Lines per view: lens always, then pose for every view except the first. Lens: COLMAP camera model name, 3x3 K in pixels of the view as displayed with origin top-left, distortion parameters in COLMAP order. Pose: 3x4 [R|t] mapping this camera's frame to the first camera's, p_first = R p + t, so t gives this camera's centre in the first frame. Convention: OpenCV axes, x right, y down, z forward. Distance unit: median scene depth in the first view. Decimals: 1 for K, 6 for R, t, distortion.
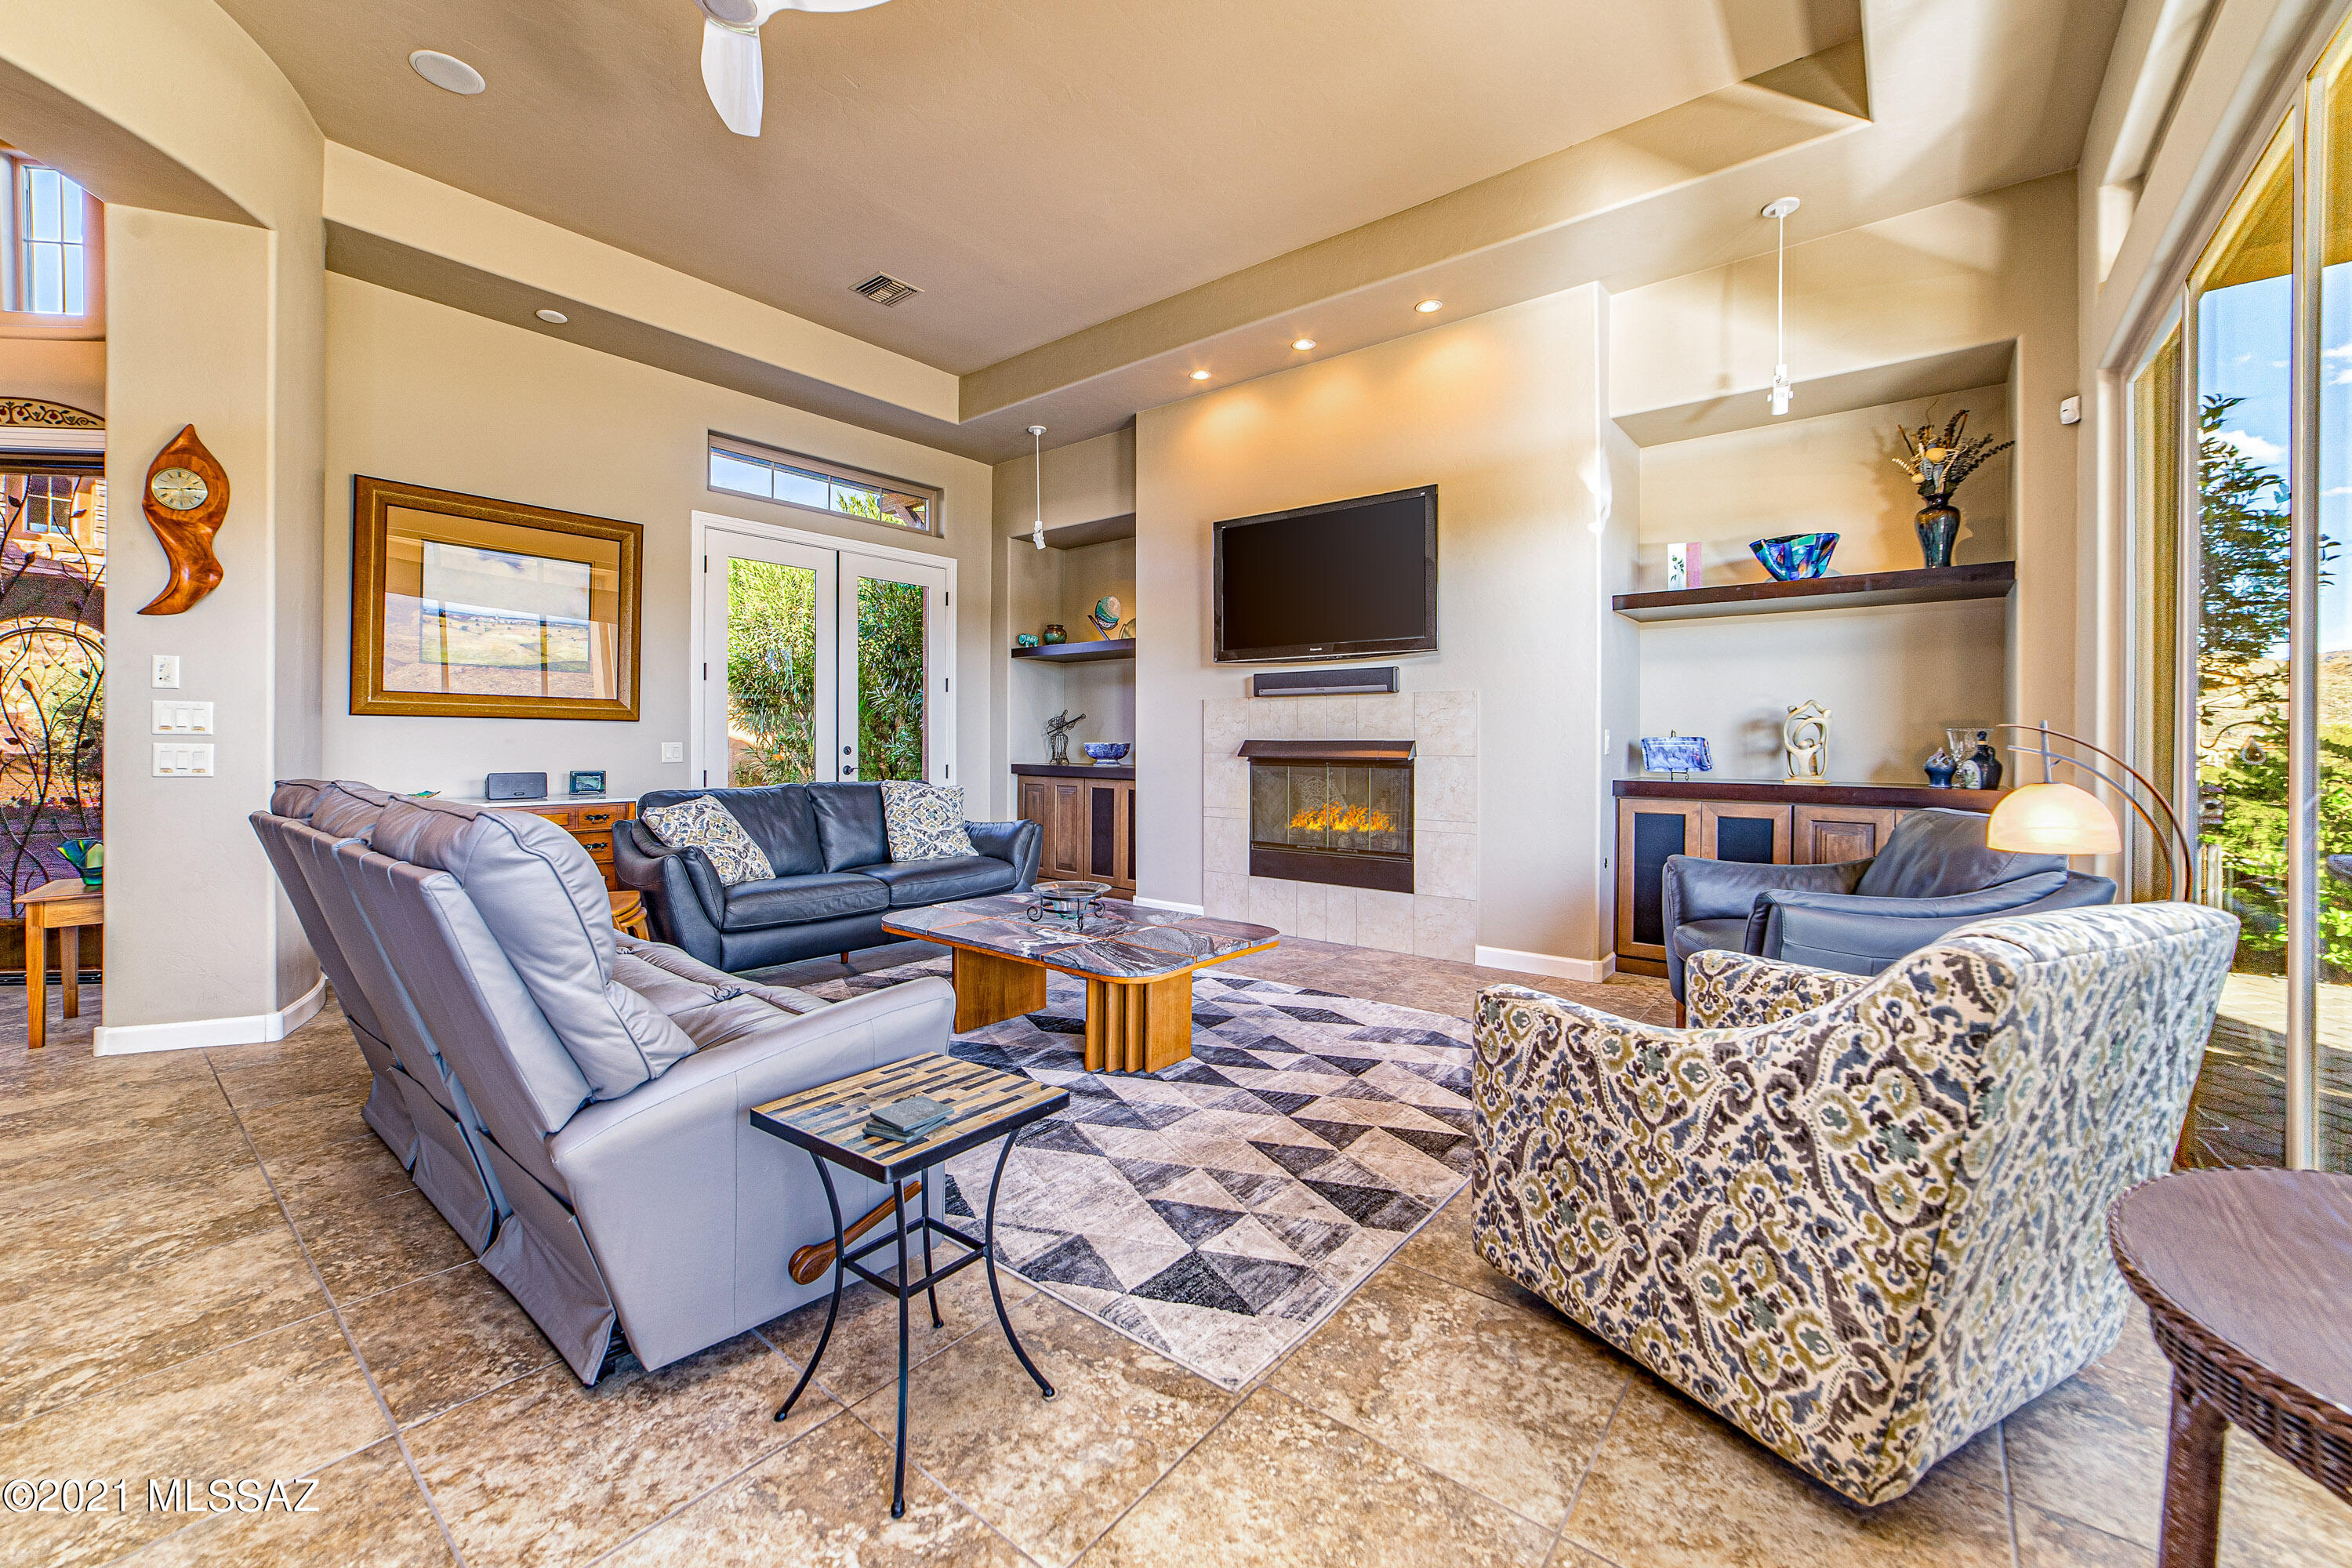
lens RADIAL K [[938.4, 0, 1165.1], [0, 938.4, 733.7], [0, 0, 1]] dist [-0.022136, 0.007179]
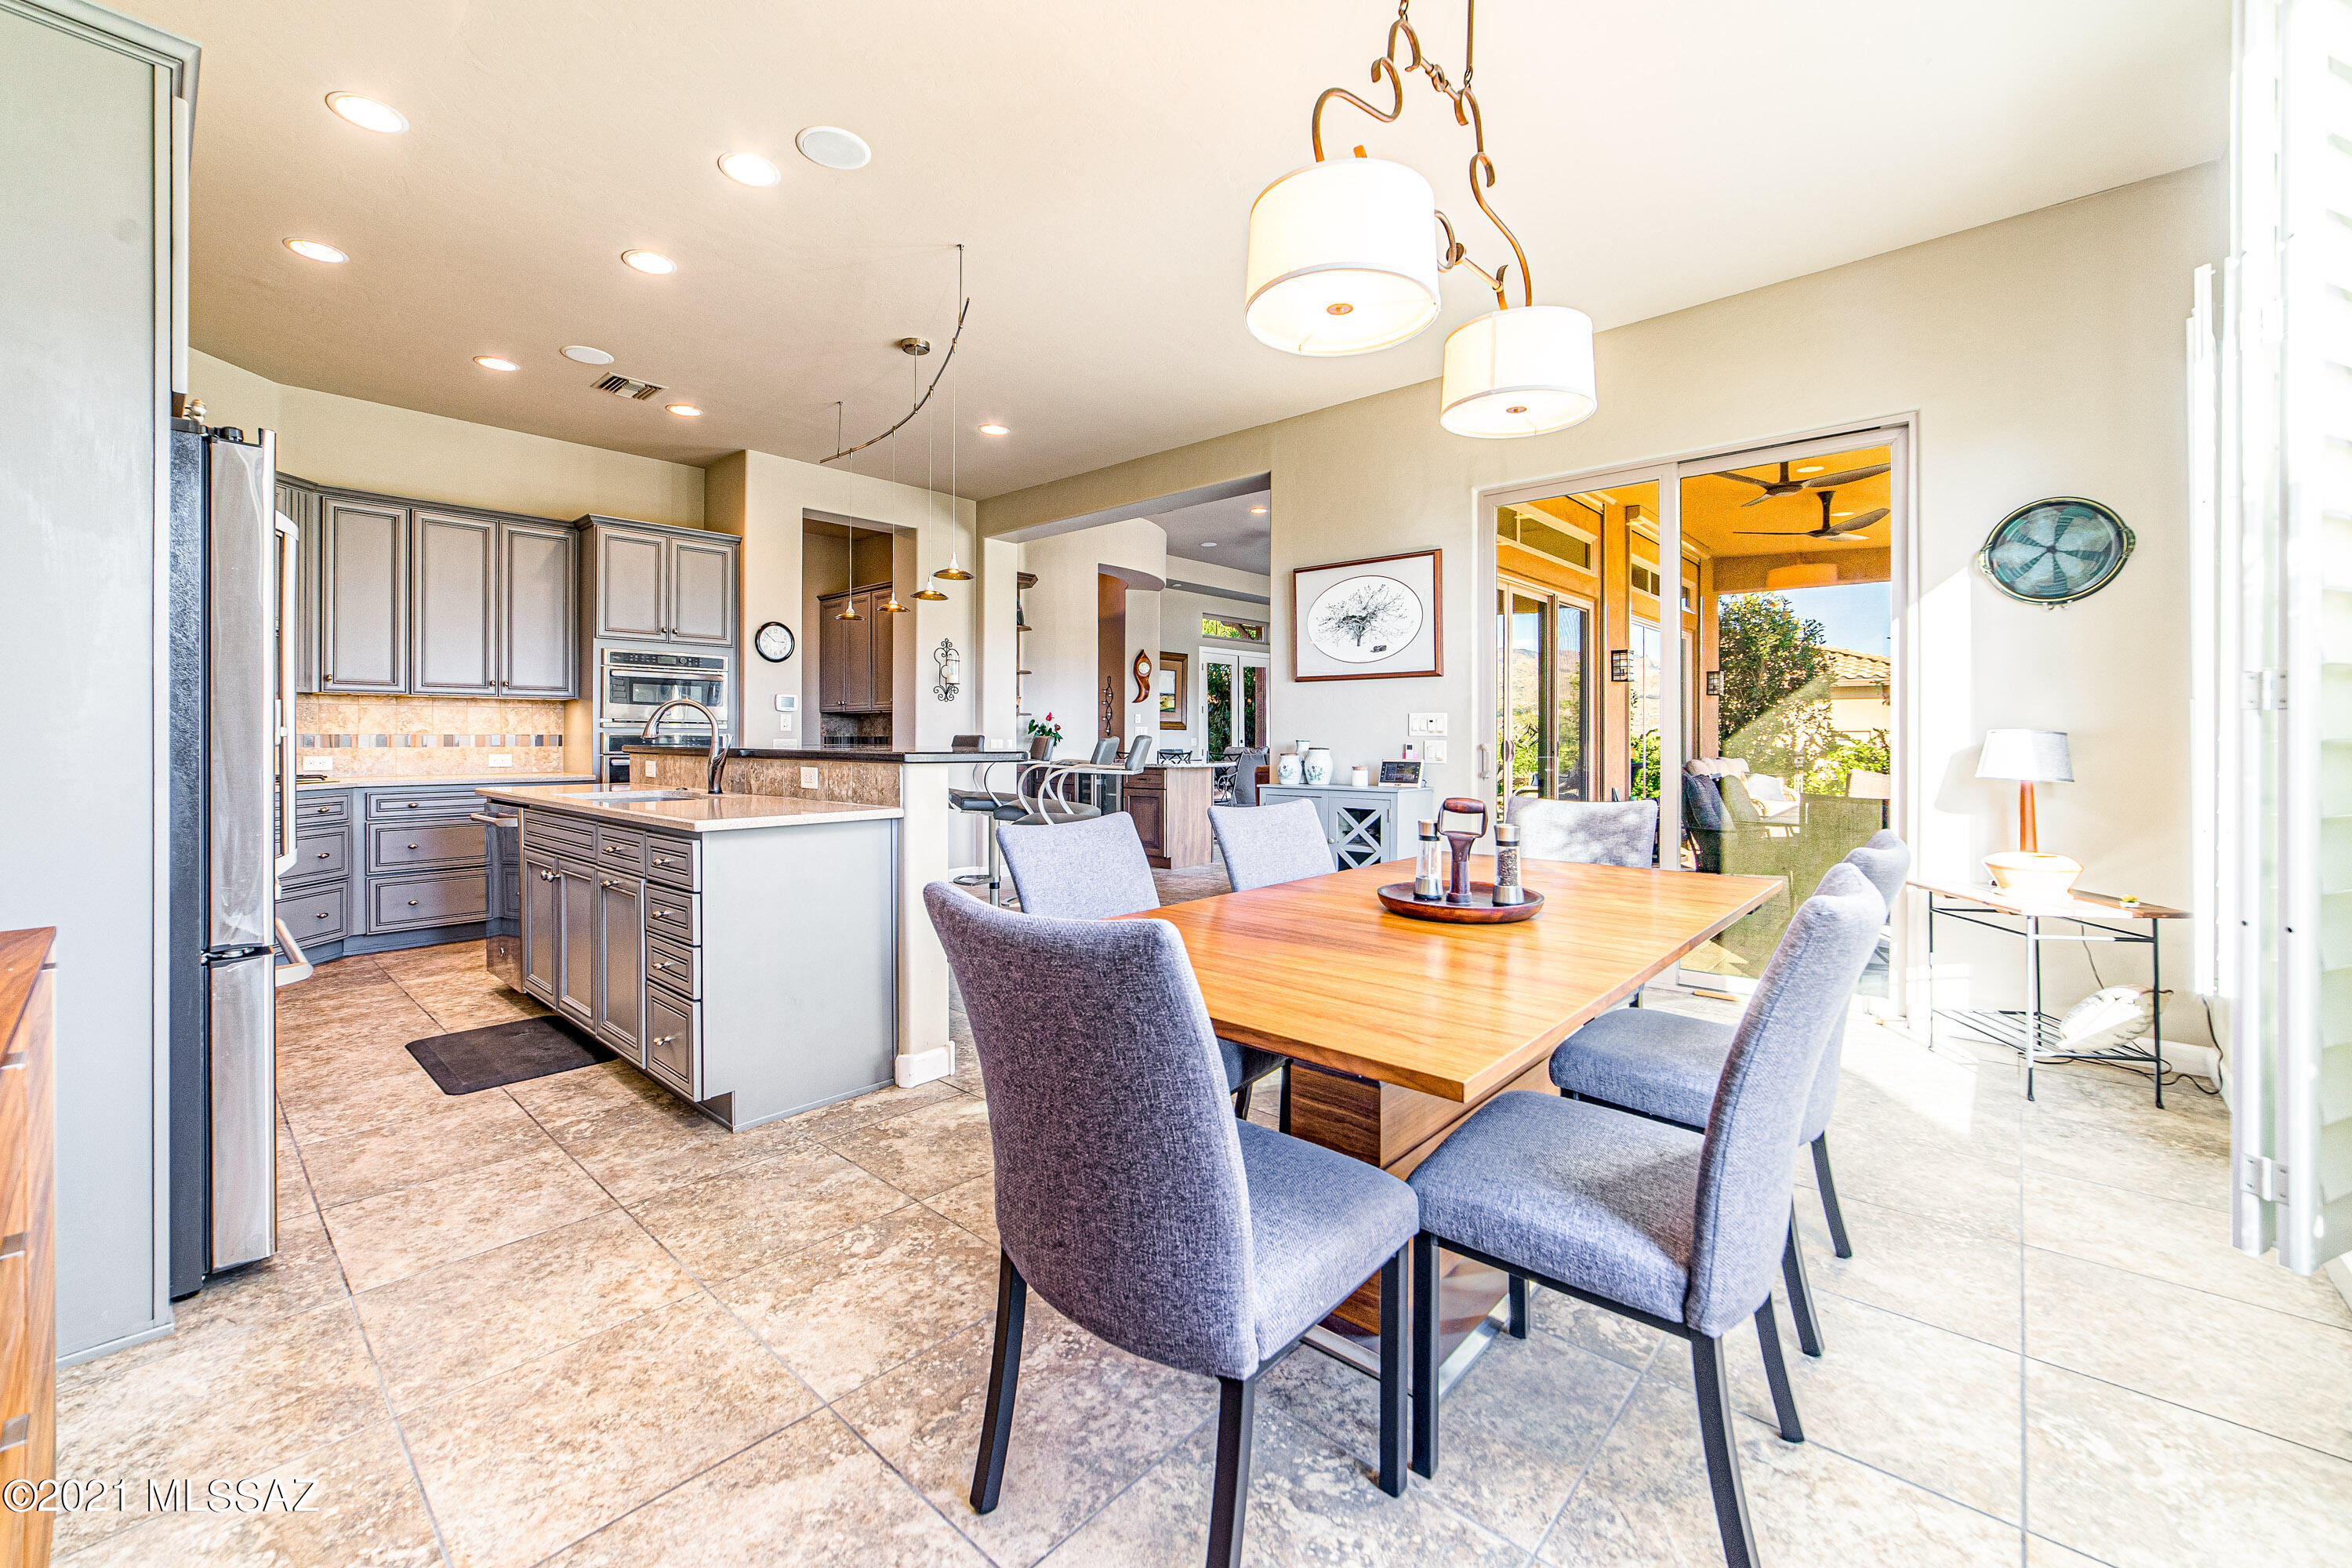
lens RADIAL K [[946.6, 0, 1171.0], [0, 946.6, 744.9], [0, 0, 1]] dist [-0.023750, 0.009901]
pose [[0.998595, -0.003211, -0.052887, -0.590053], [0.004135, 0.999841, 0.017365, -0.021845], [0.052823, -0.017559, 0.998450, -2.063650]]
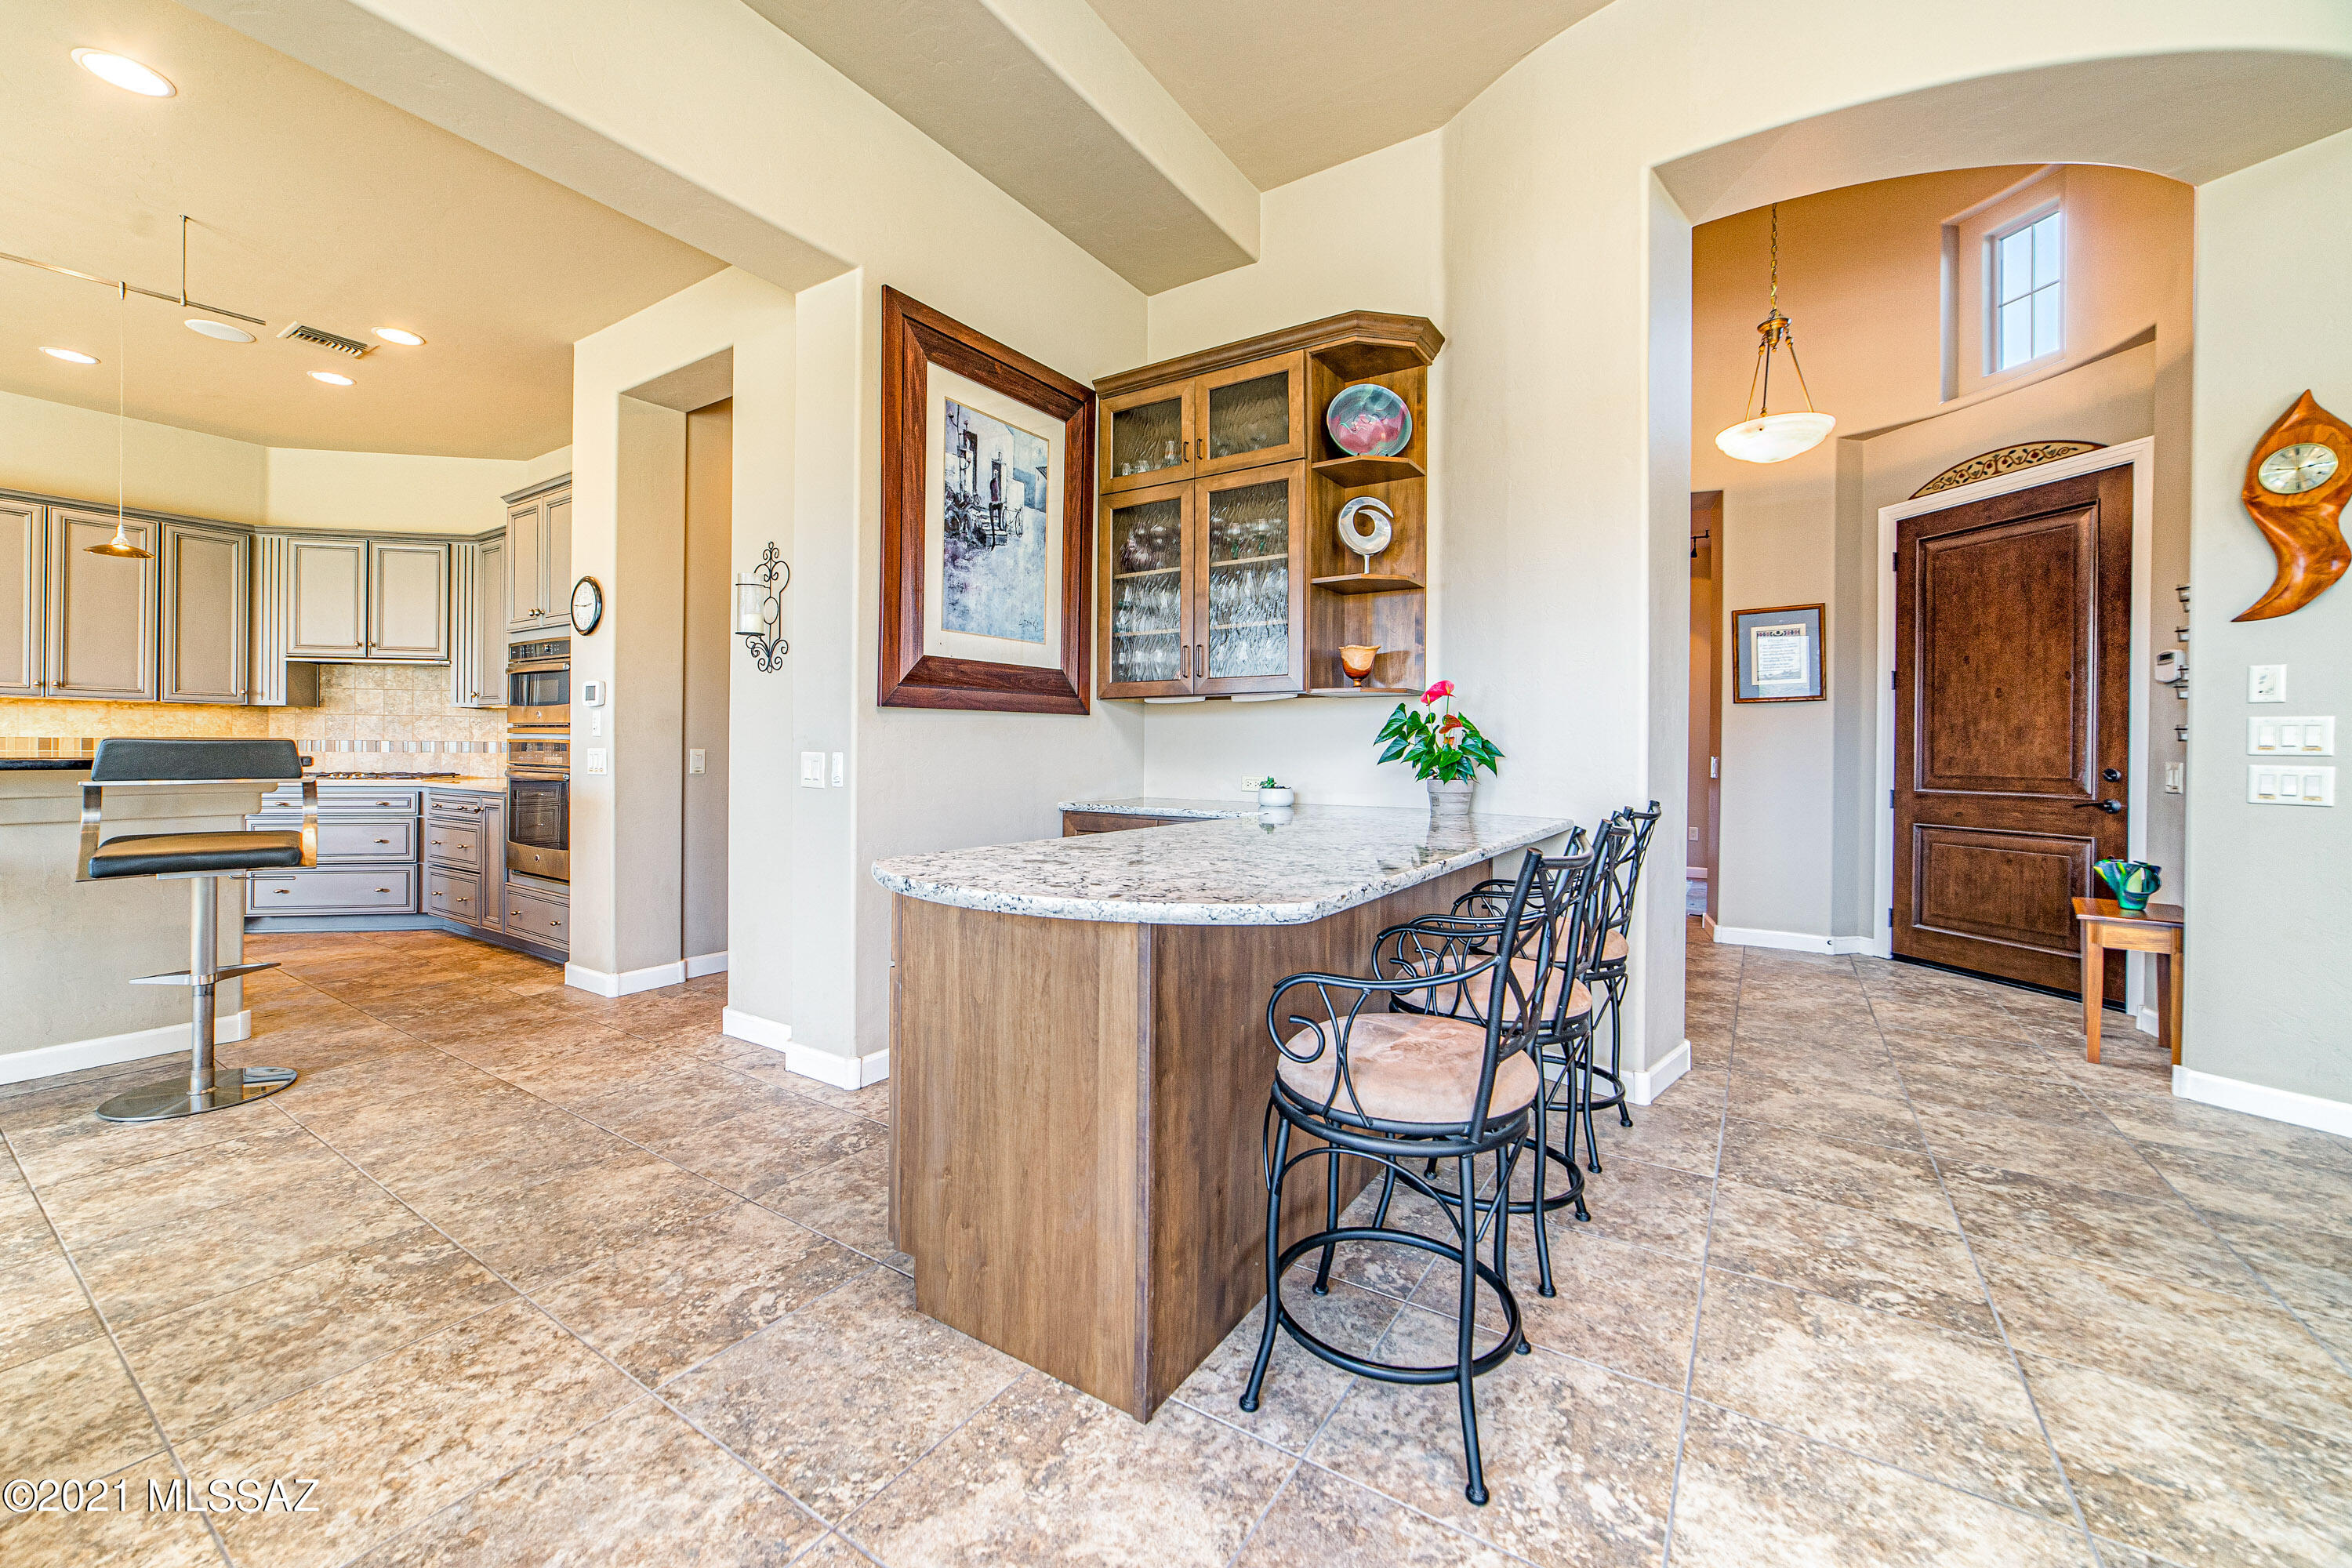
lens RADIAL K [[930.0, 0, 1159.5], [0, 930.0, 744.2], [0, 0, 1]] dist [-0.023961, 0.008477]
pose [[0.093780, -0.011020, -0.995532, -0.248950], [0.000416, 0.999939, -0.011029, -0.000371], [0.995593, 0.000620, 0.093779, -0.100176]]
